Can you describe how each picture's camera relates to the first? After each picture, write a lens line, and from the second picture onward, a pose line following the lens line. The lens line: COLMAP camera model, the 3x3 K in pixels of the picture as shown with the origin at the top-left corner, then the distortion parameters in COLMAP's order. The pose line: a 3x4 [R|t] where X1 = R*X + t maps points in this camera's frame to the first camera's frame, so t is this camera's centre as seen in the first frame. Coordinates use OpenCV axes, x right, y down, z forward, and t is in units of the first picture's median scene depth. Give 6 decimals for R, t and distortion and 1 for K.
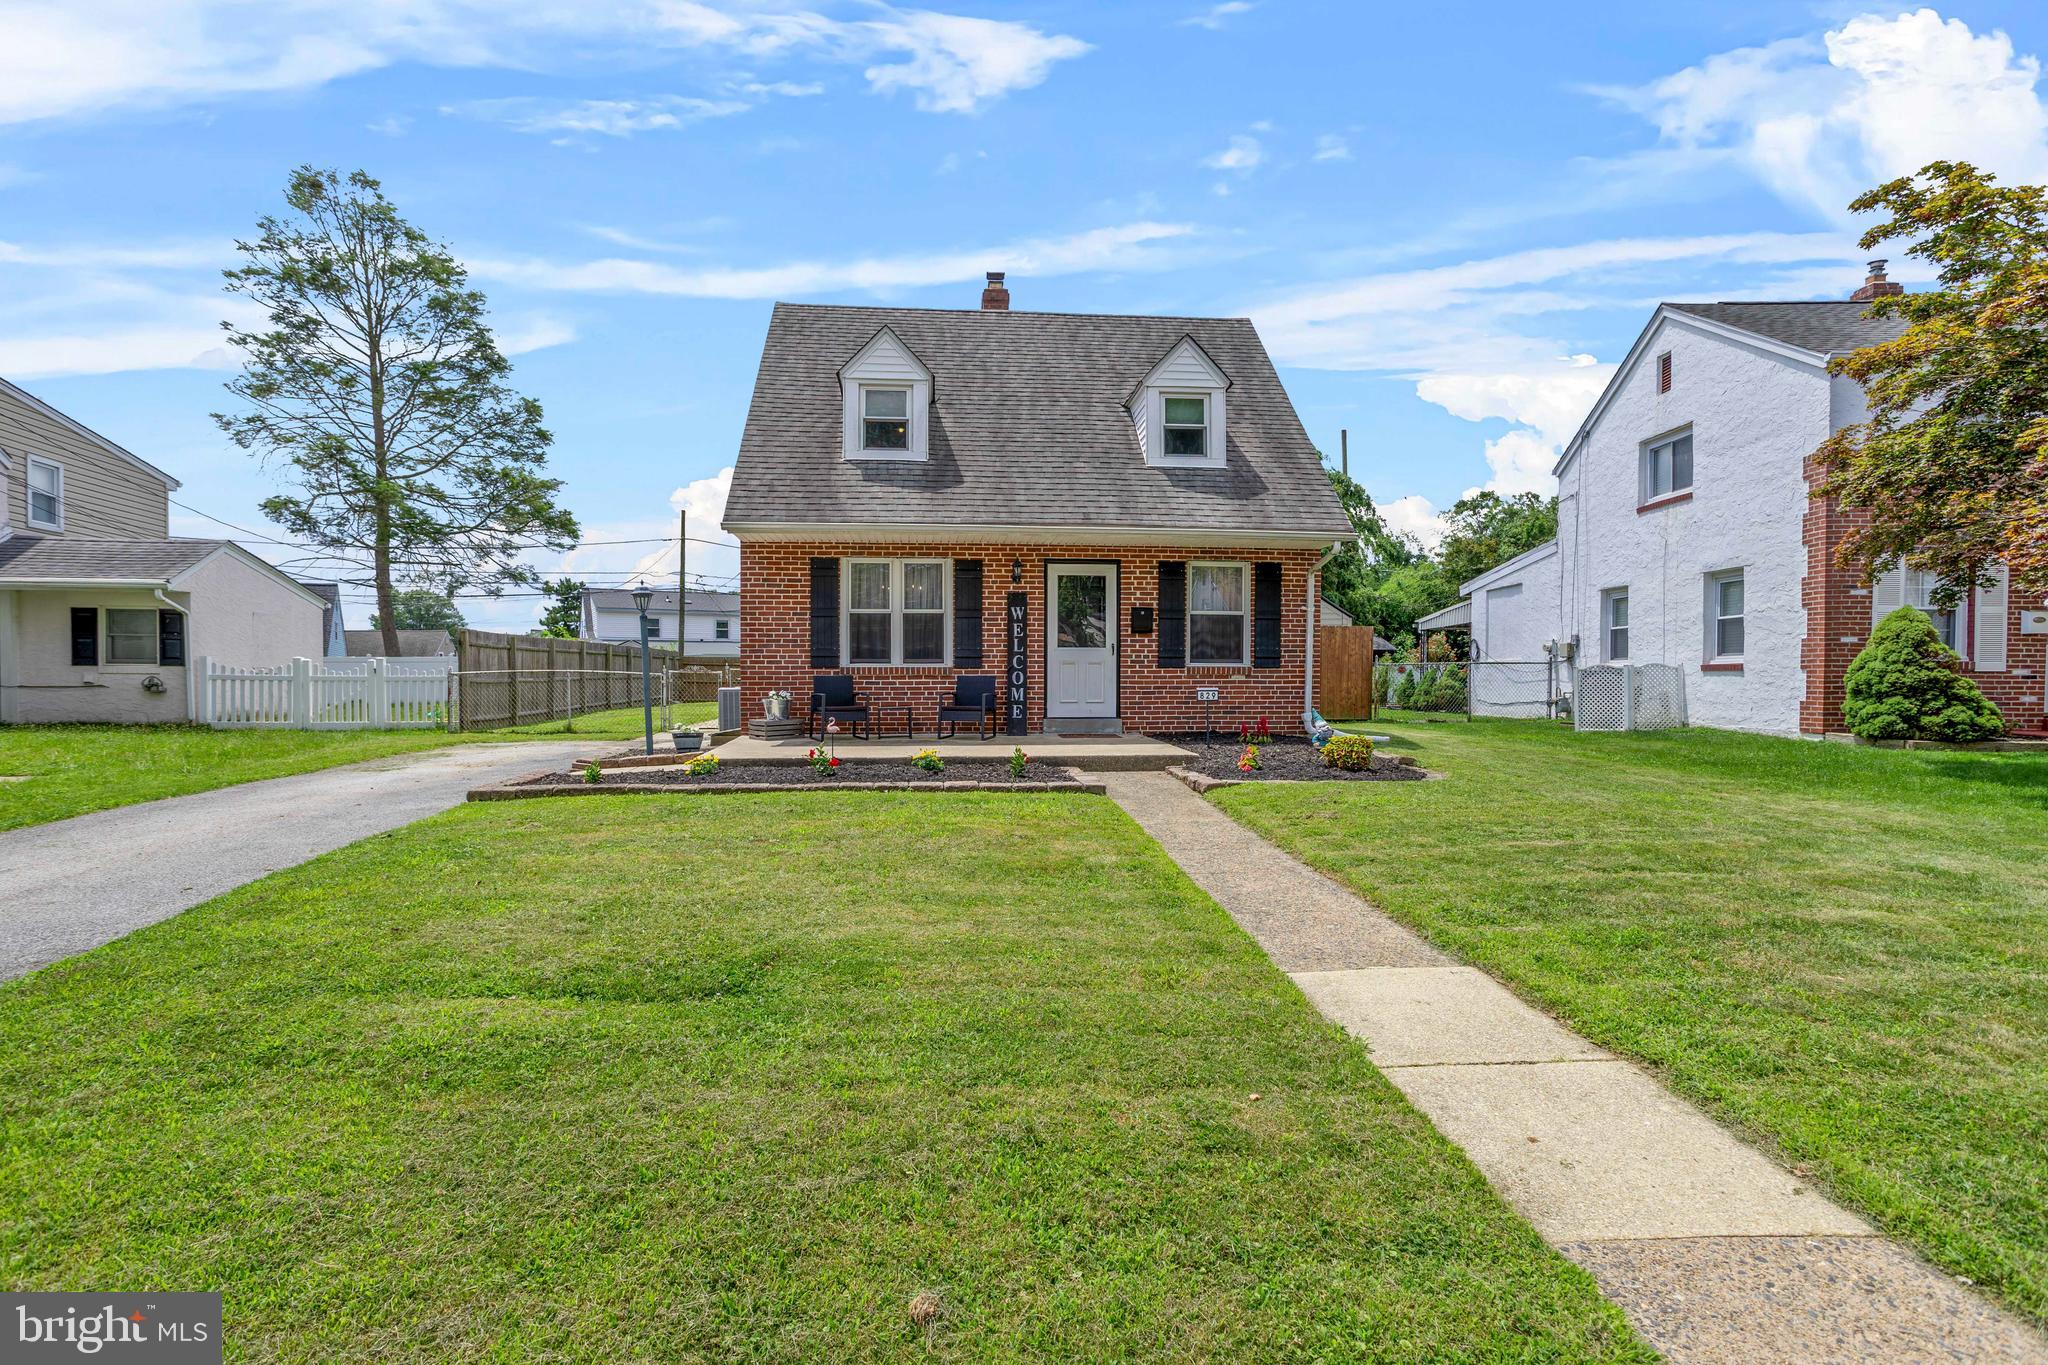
lens RADIAL K [[1015.3, 0, 1027.2], [0, 1015.3, 658.2], [0, 0, 1]] dist [-0.056960, 0.036045]
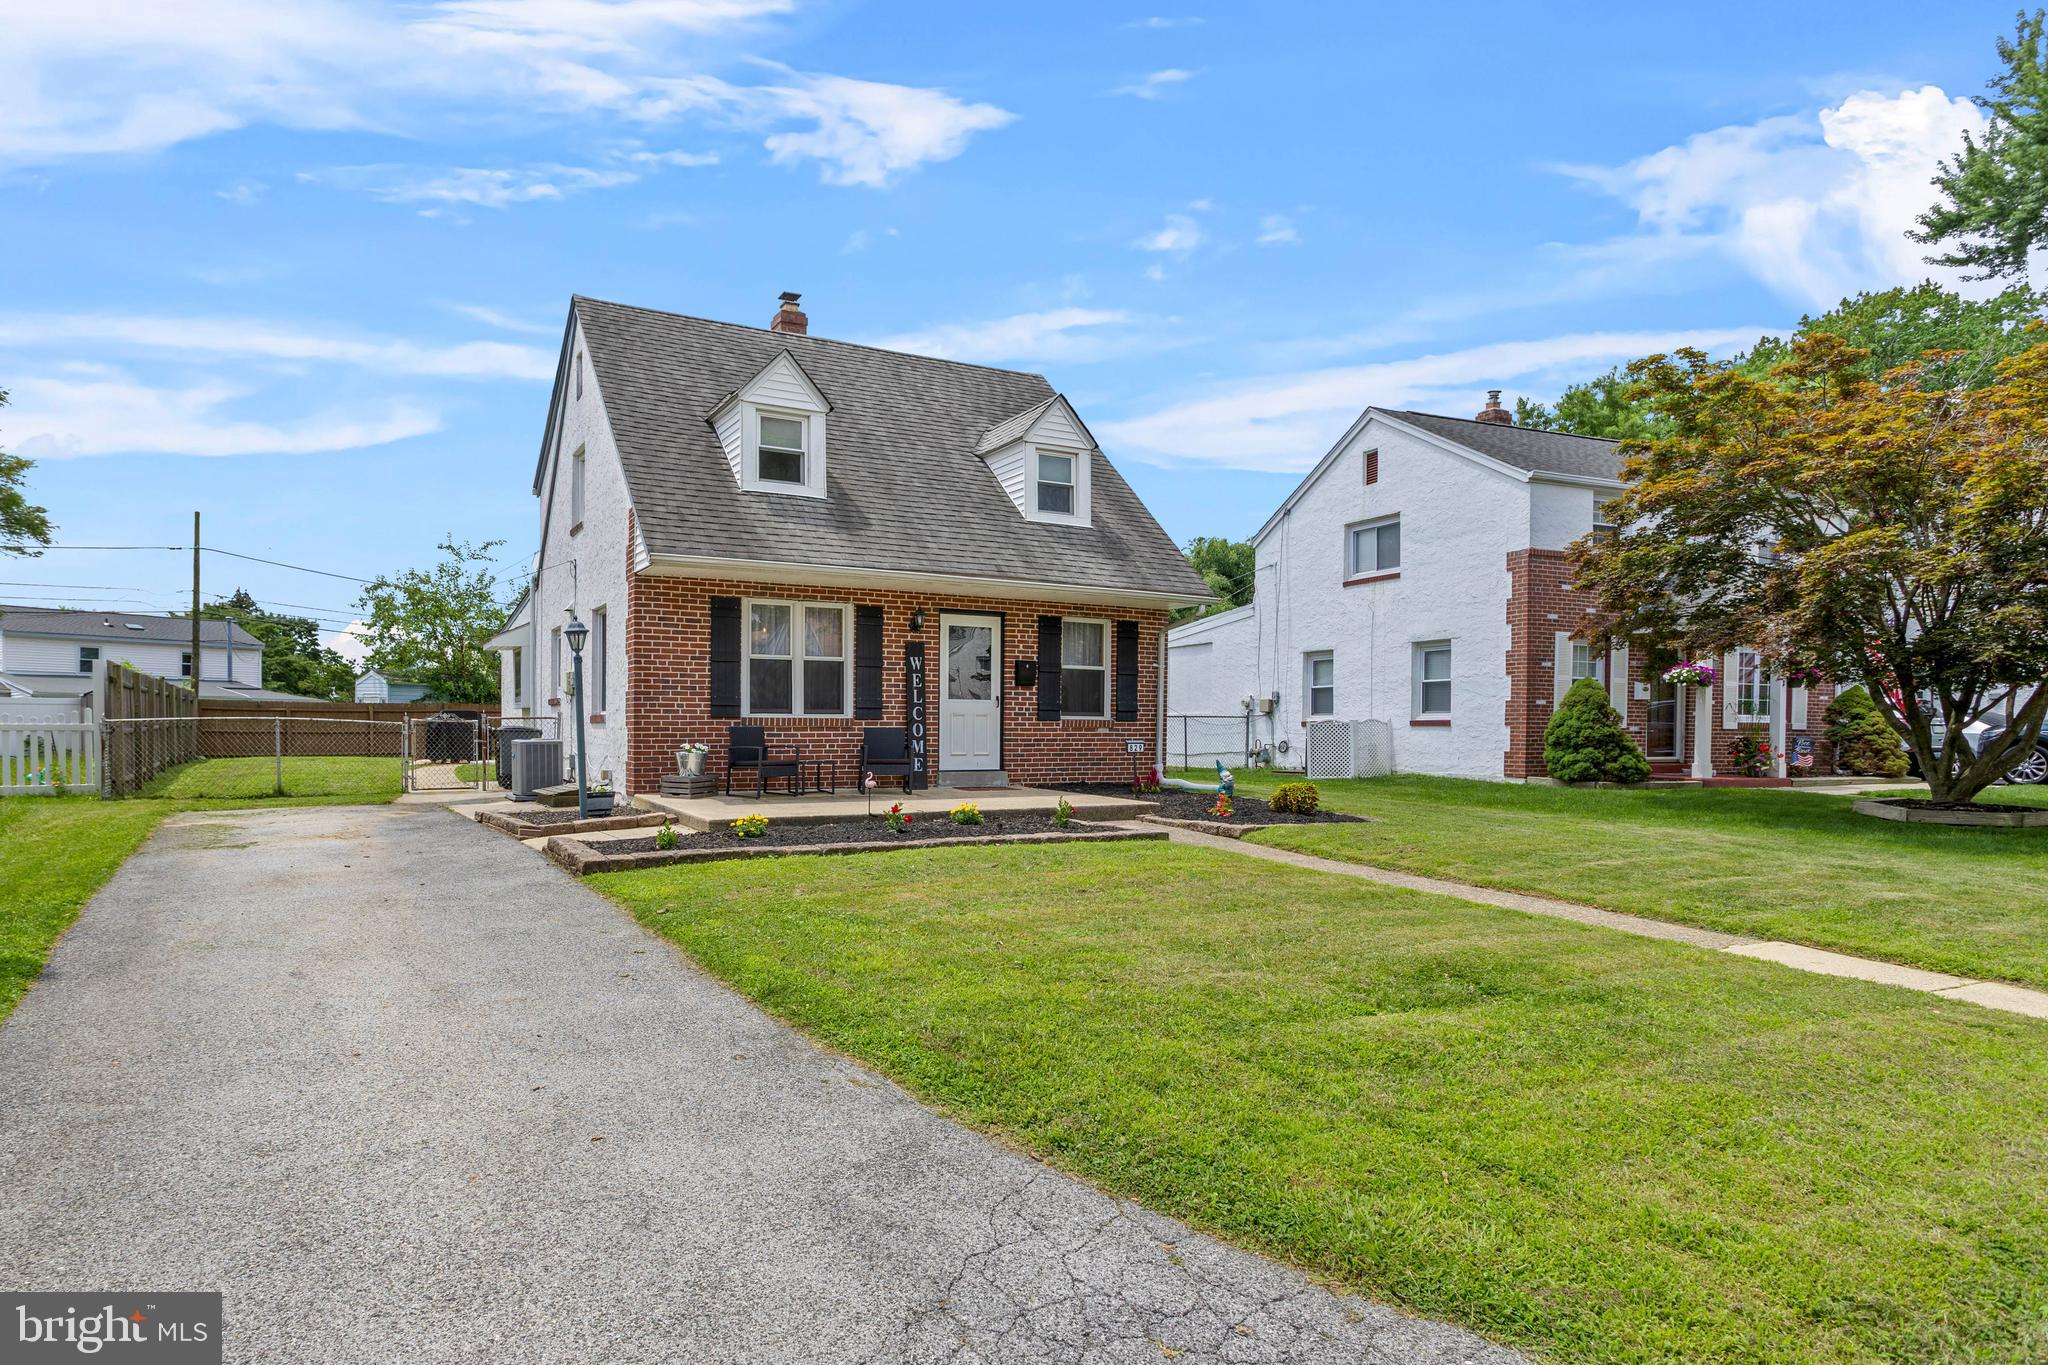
lens RADIAL K [[1128.5, 0, 891.1], [0, 1128.5, 709.5], [0, 0, 1]] dist [-0.072140, 0.028383]
pose [[0.931923, 0.010638, 0.362500, -0.416937], [-0.012176, 0.999924, 0.001958, -0.001974], [-0.362451, -0.006239, 0.931982, 0.002941]]
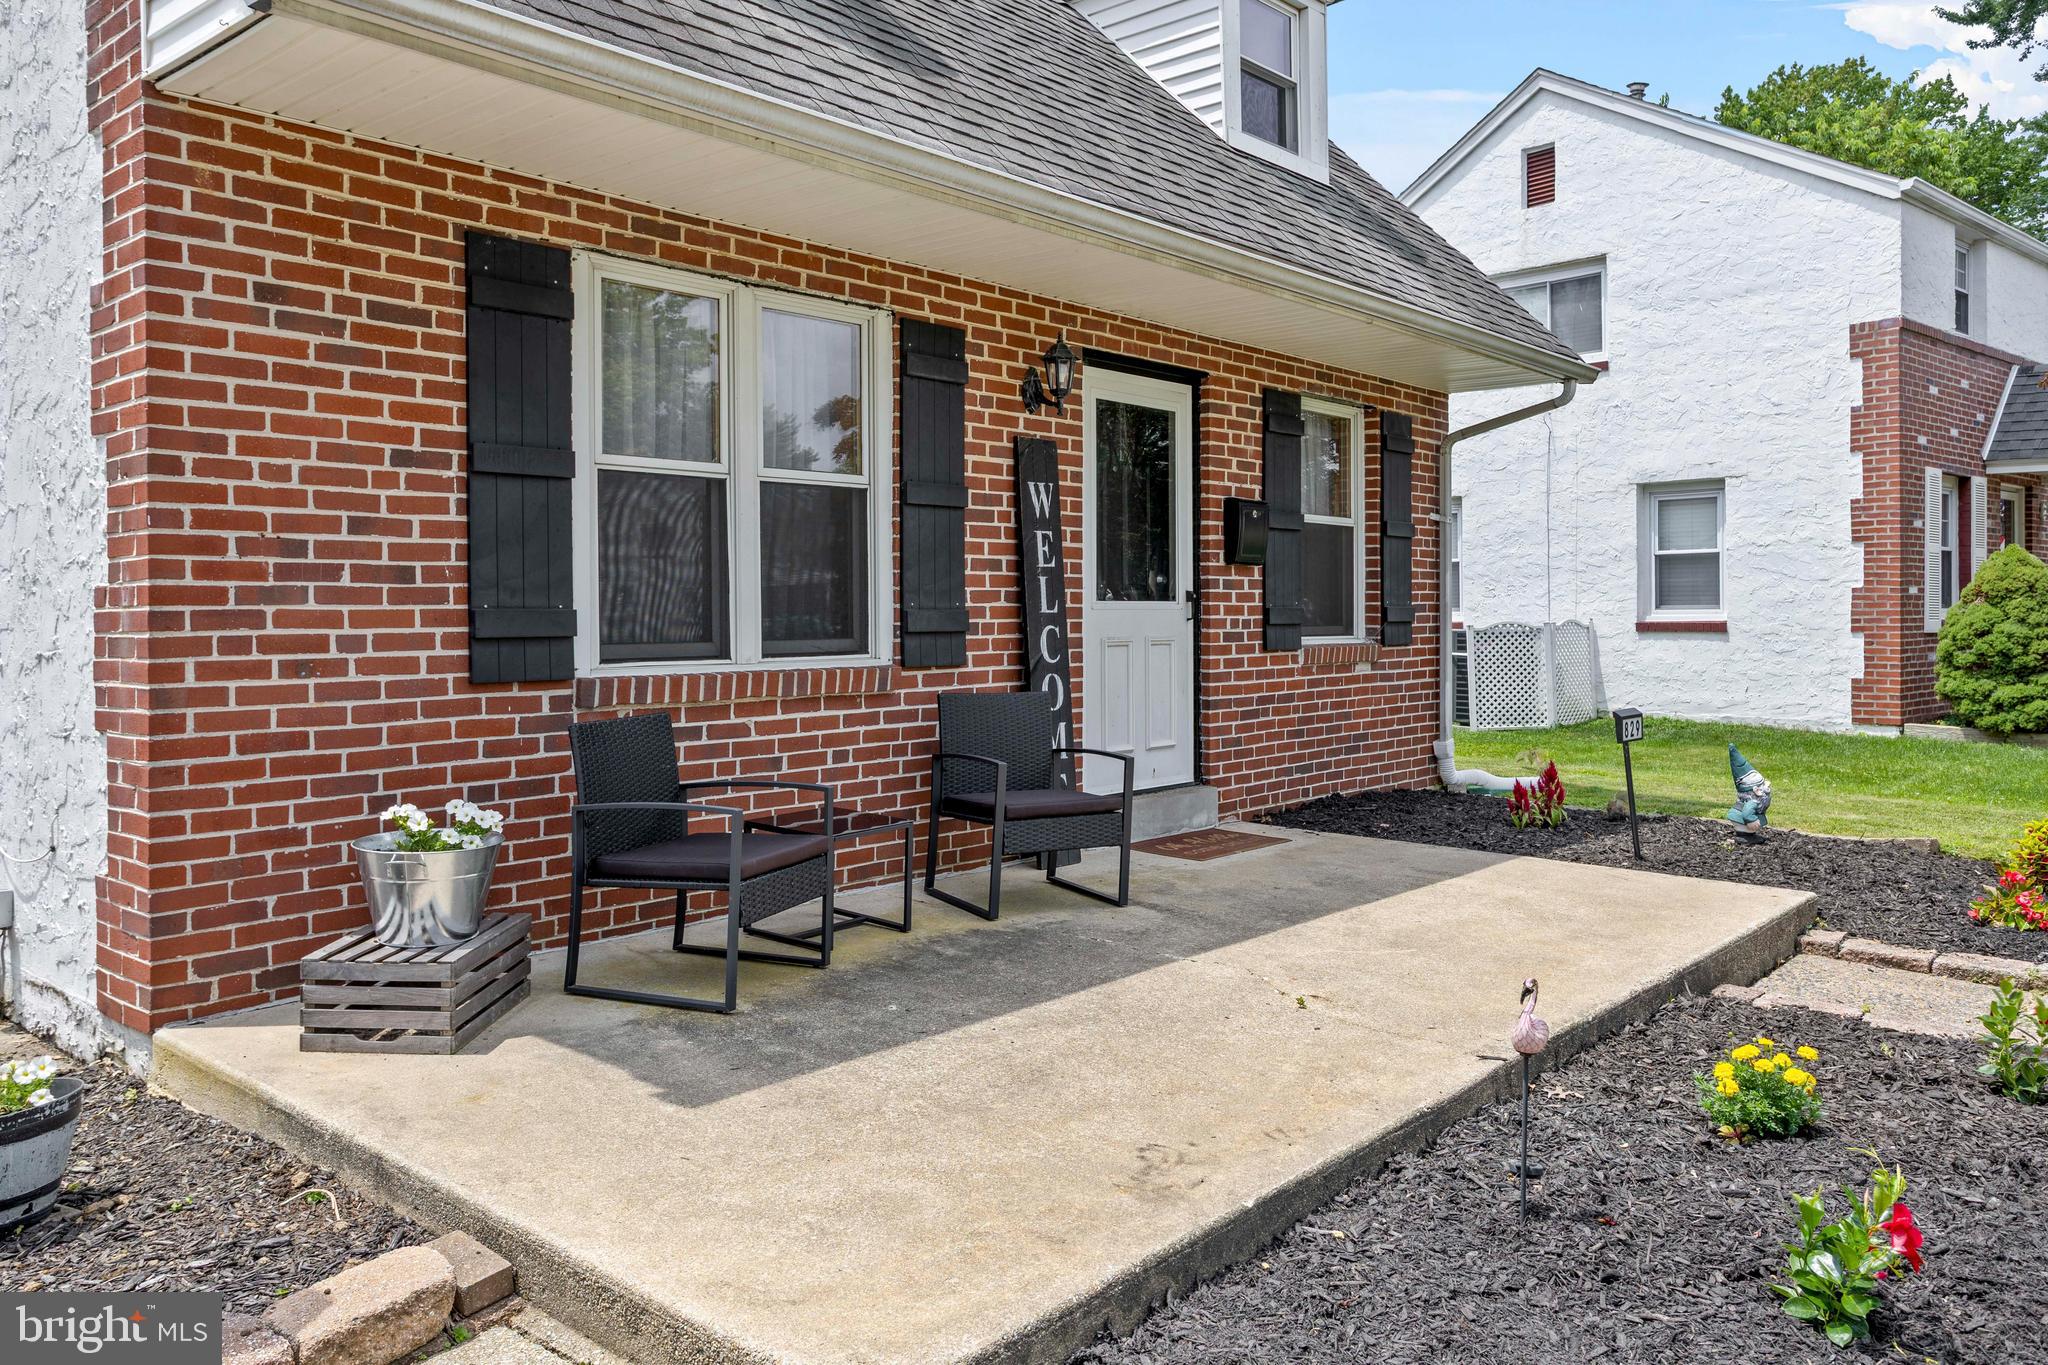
lens RADIAL K [[1516.6, 0, 1026.6], [0, 1516.6, 598.0], [0, 0, 1]] dist [-0.004383, -0.003067]
pose [[0.721890, 0.001265, 0.692007, -0.357391], [-0.006898, 0.999962, 0.005368, -0.014214], [-0.691974, -0.008649, 0.721871, 0.630479]]
